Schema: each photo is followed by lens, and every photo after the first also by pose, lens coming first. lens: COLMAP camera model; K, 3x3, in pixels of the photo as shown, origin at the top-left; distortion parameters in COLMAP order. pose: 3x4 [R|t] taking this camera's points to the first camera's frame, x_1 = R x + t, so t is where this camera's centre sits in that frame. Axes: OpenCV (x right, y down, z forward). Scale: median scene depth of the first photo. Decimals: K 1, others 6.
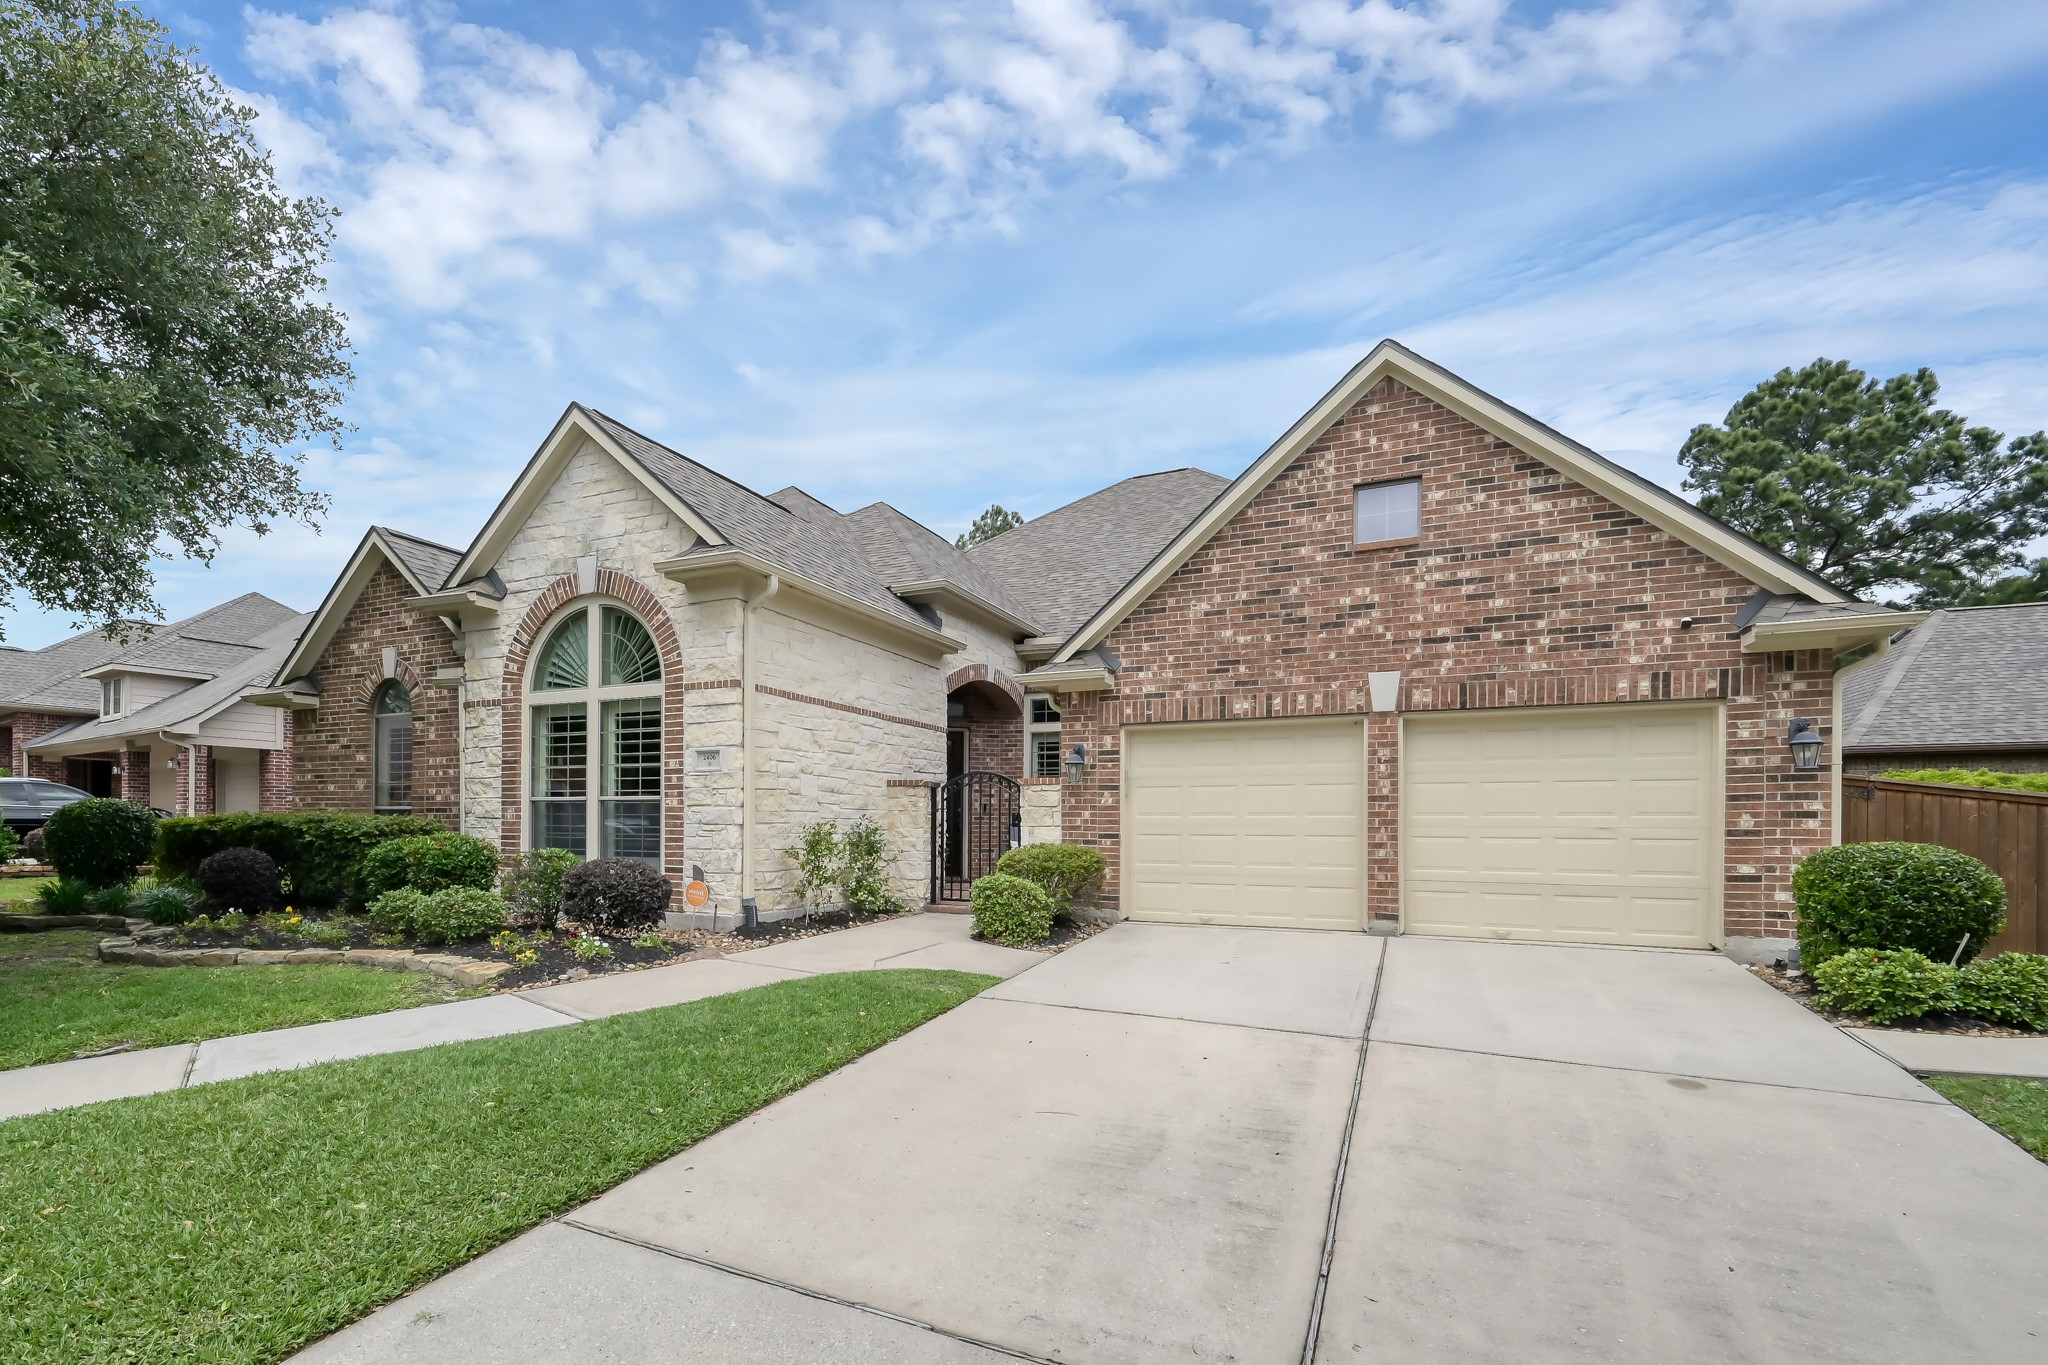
lens RADIAL K [[995.8, 0, 913.0], [0, 995.8, 761.5], [0, 0, 1]] dist [-0.000072, 0.000469]
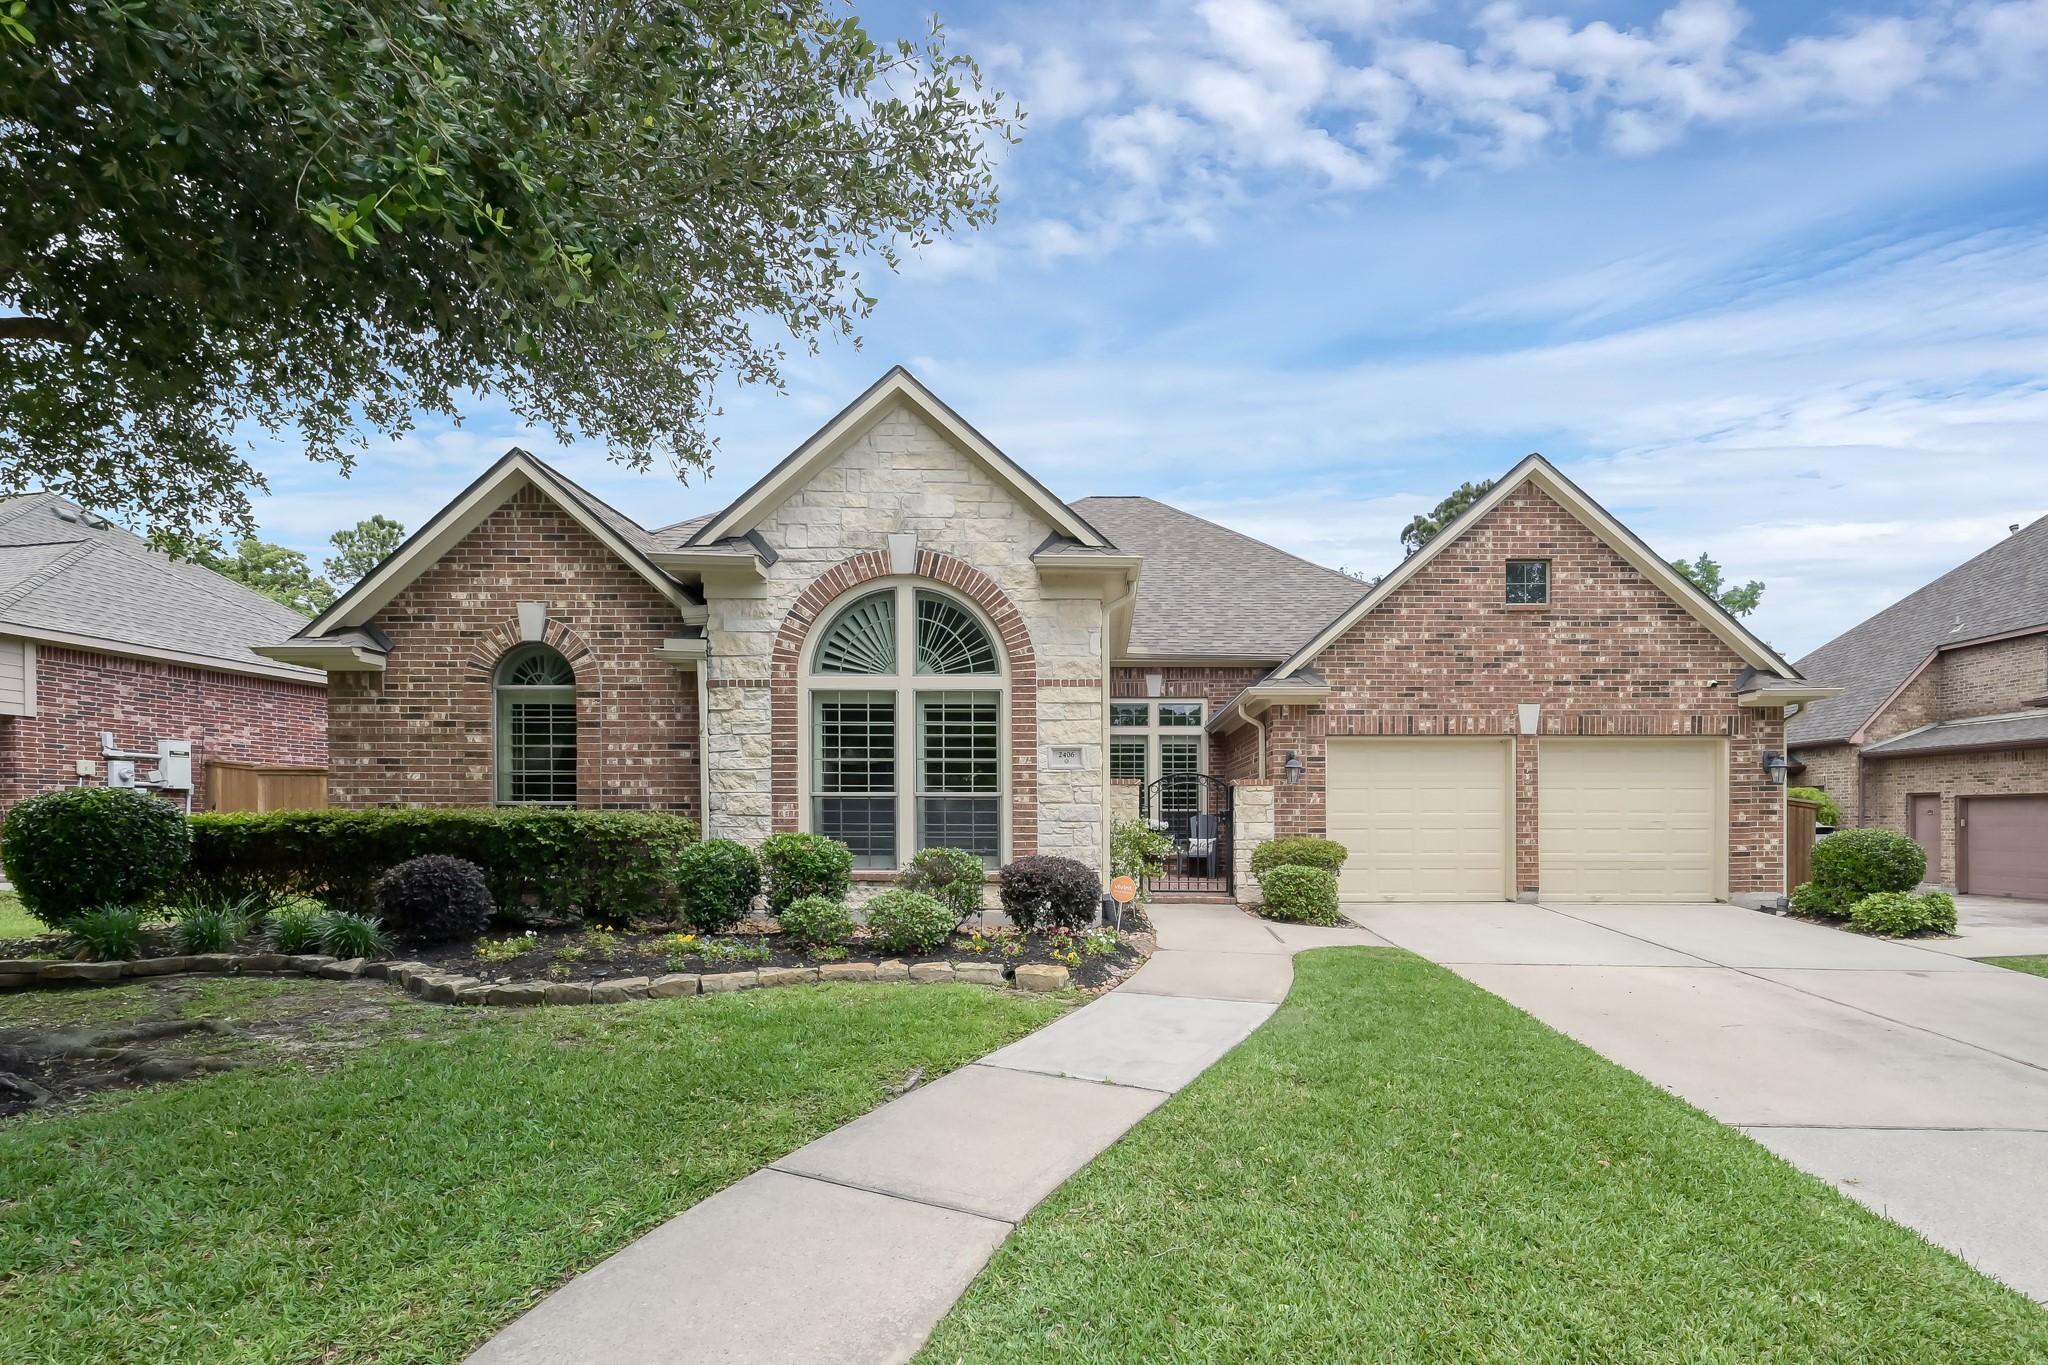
lens RADIAL K [[1015.3, 0, 1086.1], [0, 1015.3, 761.3], [0, 0, 1]] dist [-0.000120, 0.000293]
pose [[0.880029, 0.024223, 0.474301, -0.662366], [-0.025918, 0.999660, -0.002964, 0.004829], [-0.474212, -0.009685, 0.880358, 0.088304]]
